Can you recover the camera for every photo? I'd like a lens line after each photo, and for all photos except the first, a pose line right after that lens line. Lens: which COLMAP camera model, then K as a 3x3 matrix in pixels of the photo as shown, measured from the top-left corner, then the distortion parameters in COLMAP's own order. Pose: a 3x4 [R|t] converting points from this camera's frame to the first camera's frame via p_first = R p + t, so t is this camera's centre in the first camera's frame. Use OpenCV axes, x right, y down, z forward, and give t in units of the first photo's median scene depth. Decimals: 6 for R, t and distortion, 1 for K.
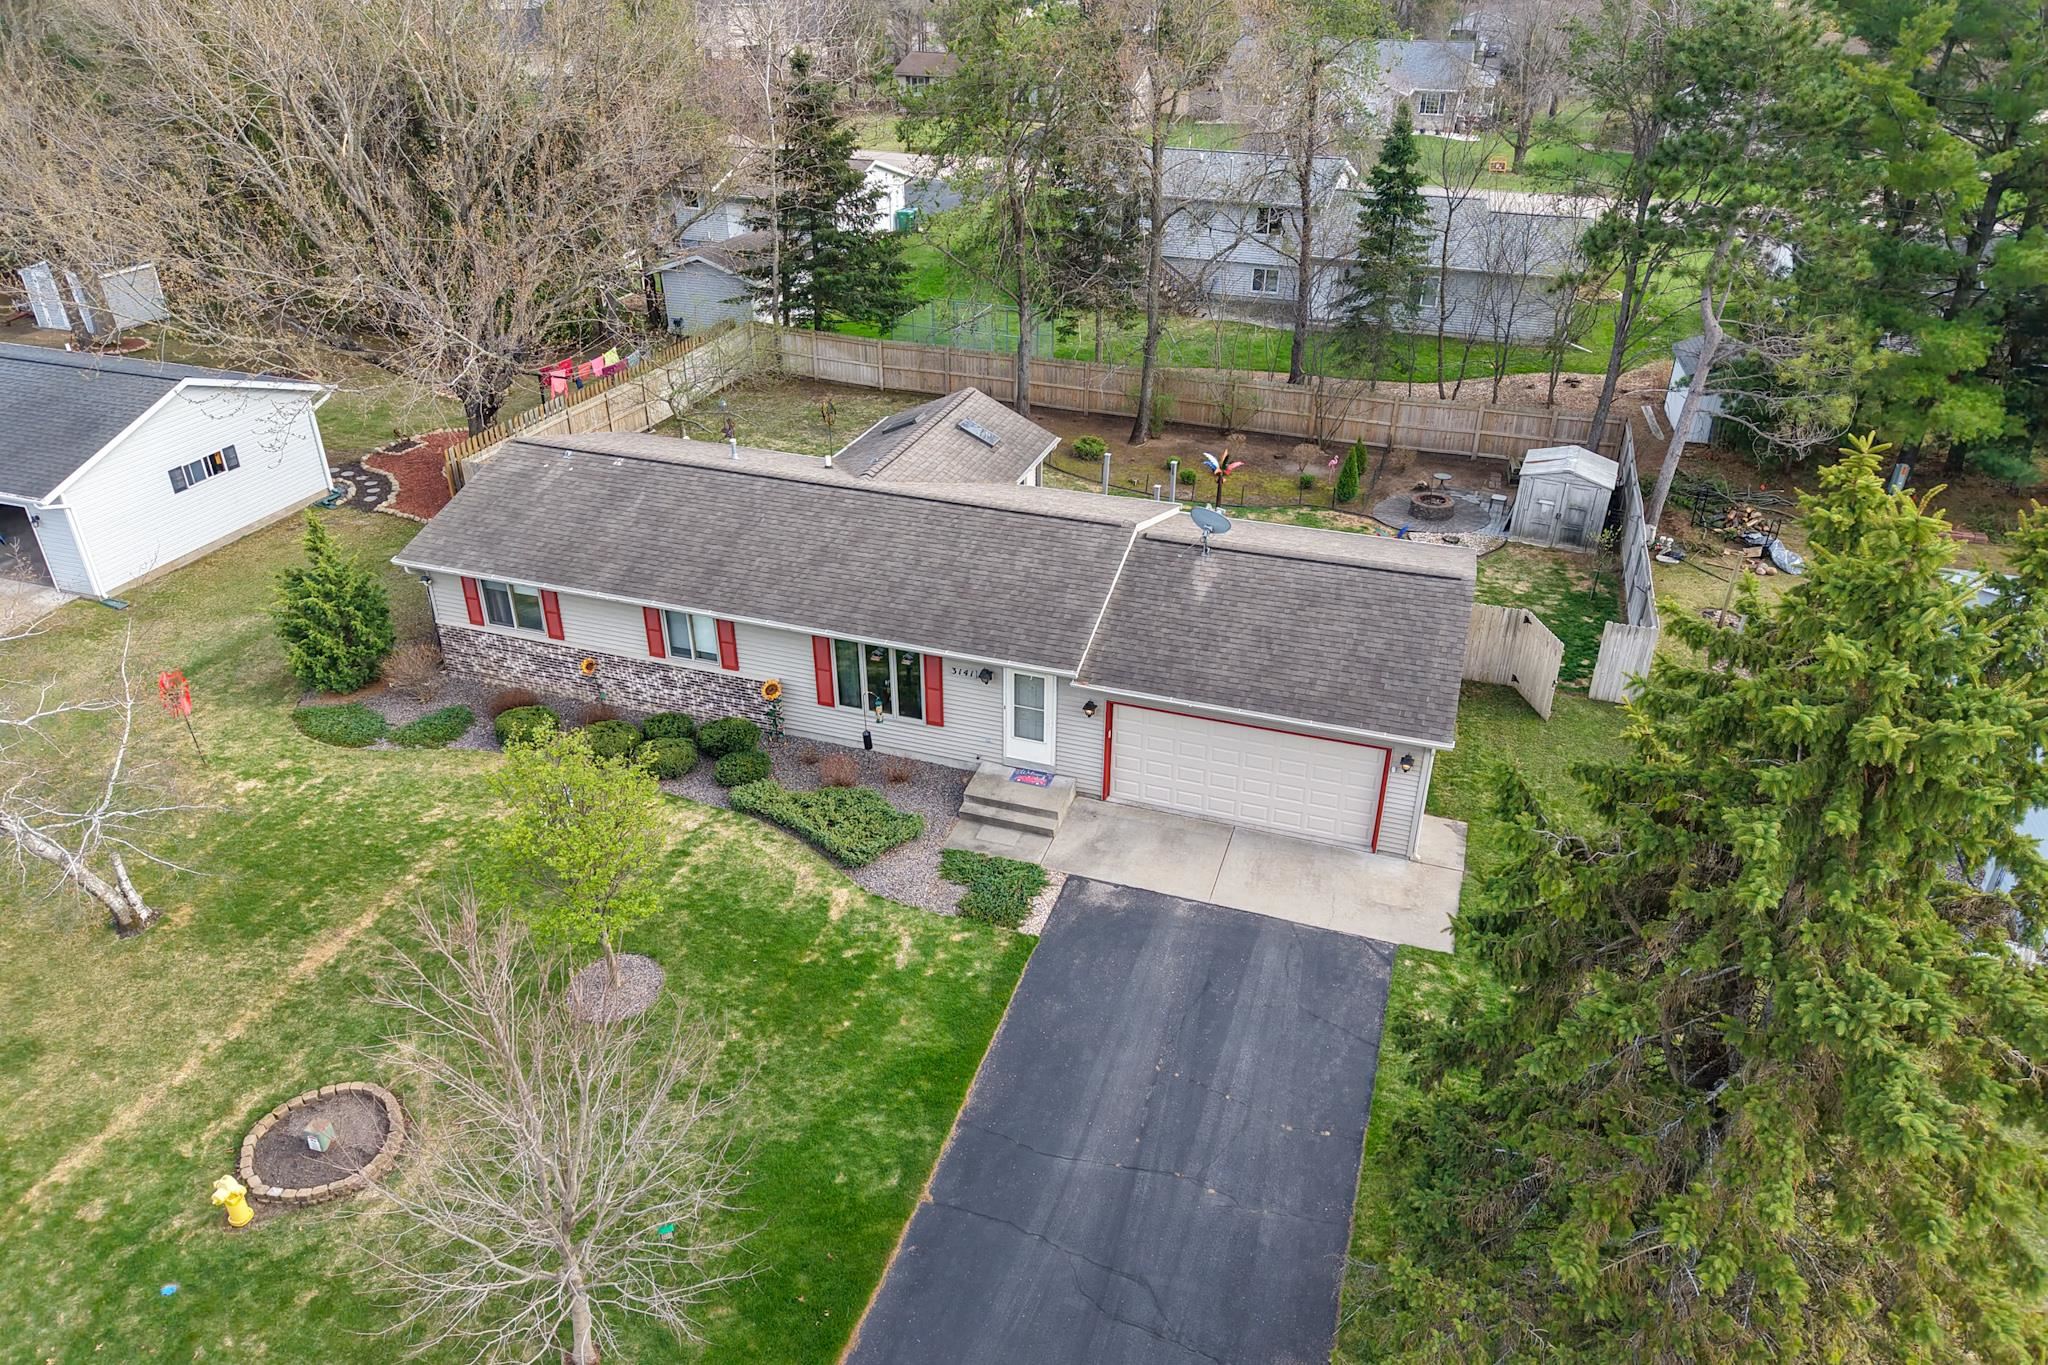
lens RADIAL K [[1365.4, 0, 1032.4], [0, 1365.4, 690.4], [0, 0, 1]] dist [0.047732, -0.063755]
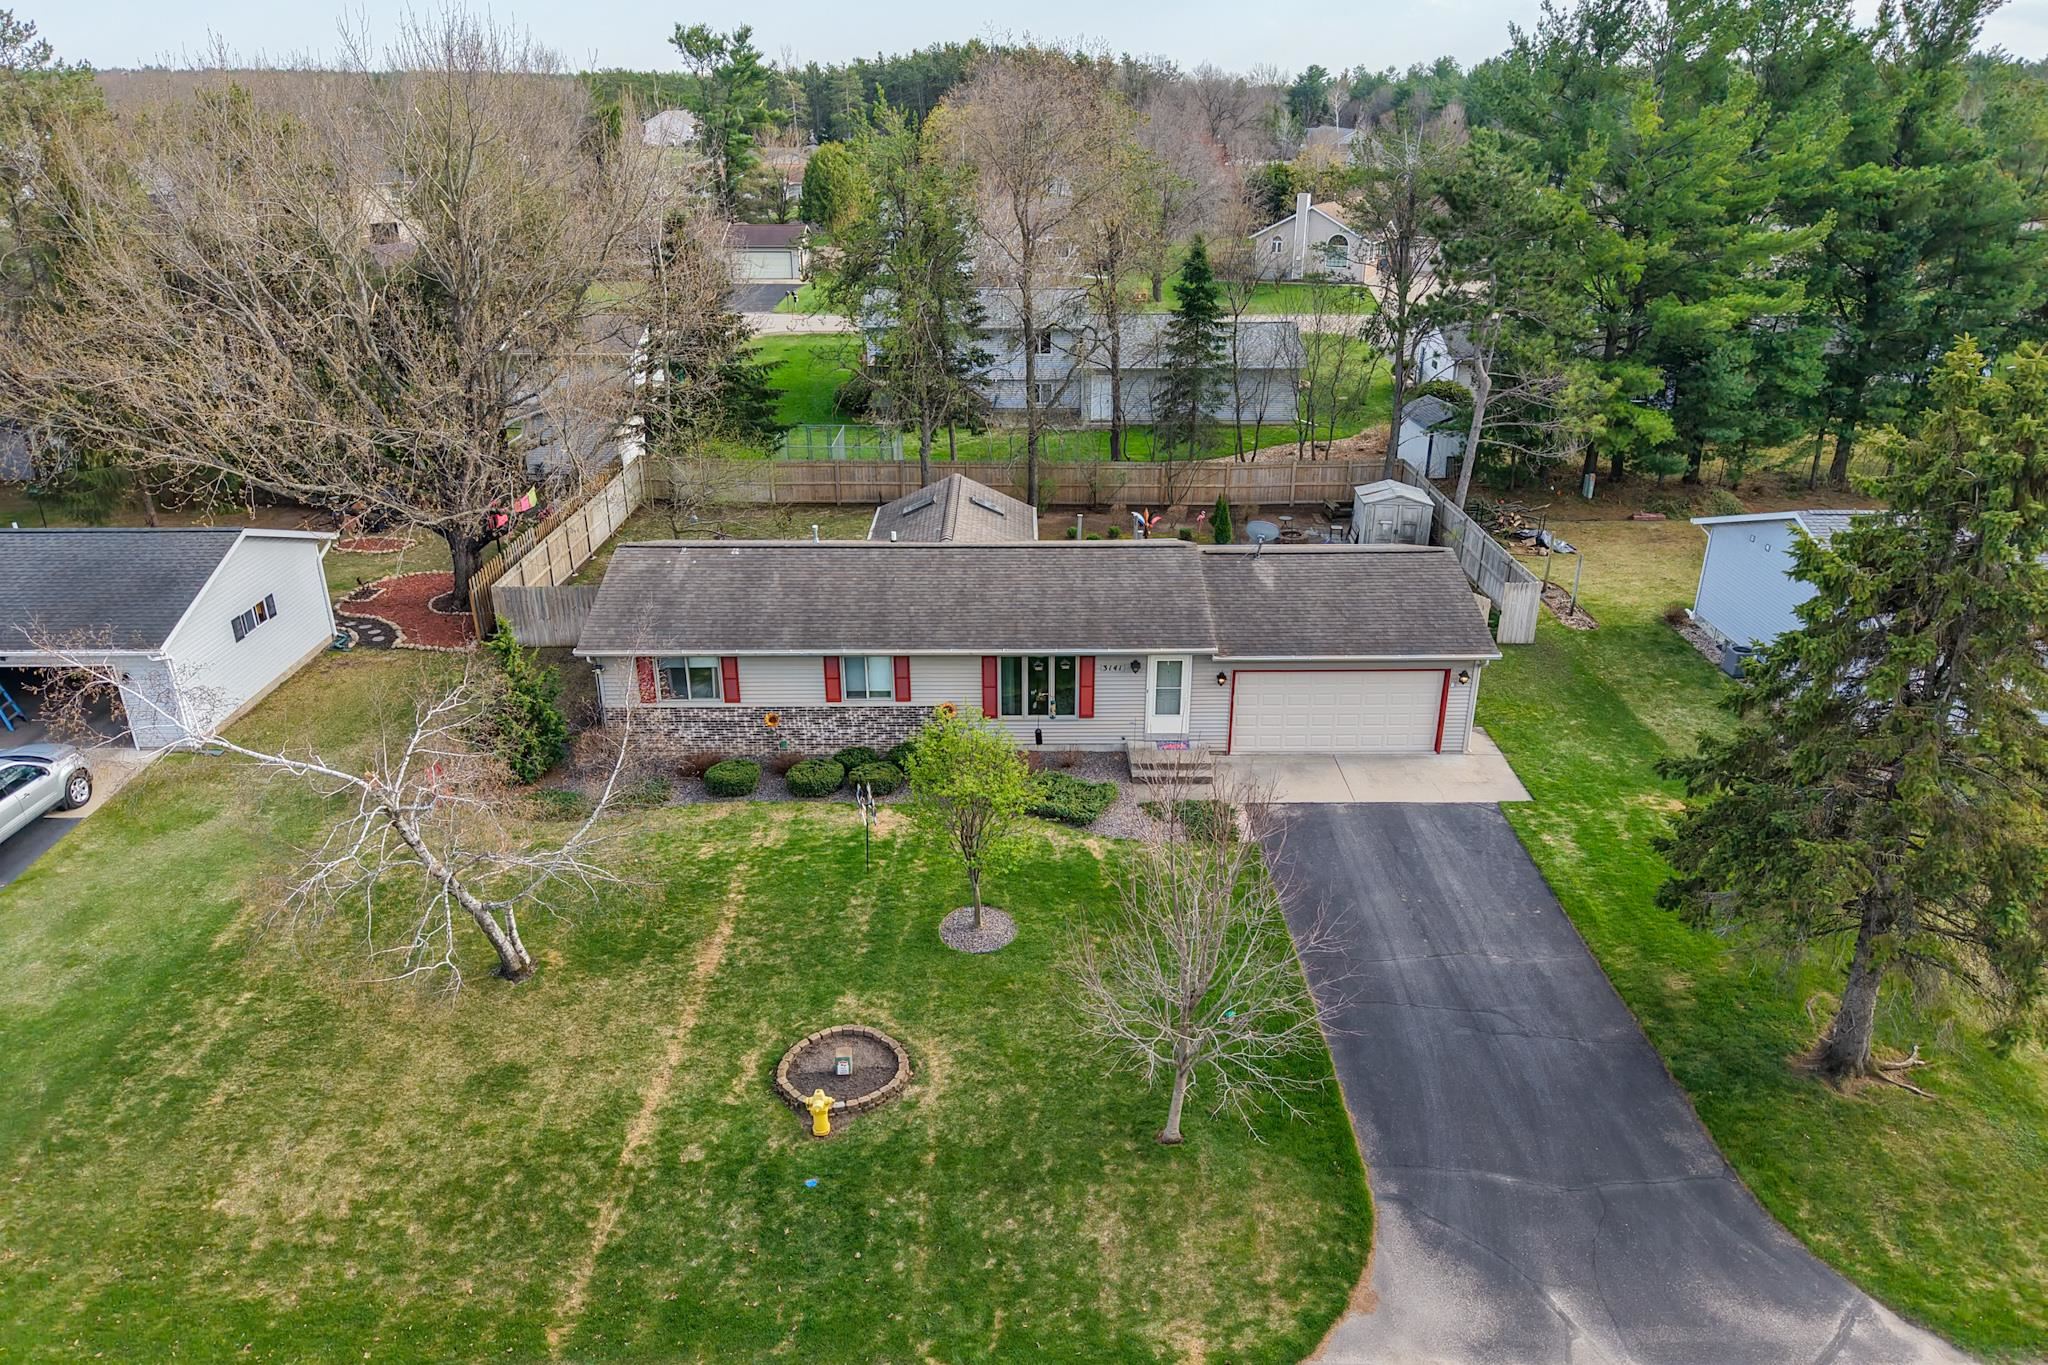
lens RADIAL K [[1365.4, 0, 1032.4], [0, 1365.4, 690.4], [0, 0, 1]] dist [0.047732, -0.063755]
pose [[0.945216, -0.137759, 0.295955, -0.497775], [0.168222, 0.982503, -0.079937, 0.095043], [-0.279764, 0.125344, 0.951851, -0.166192]]
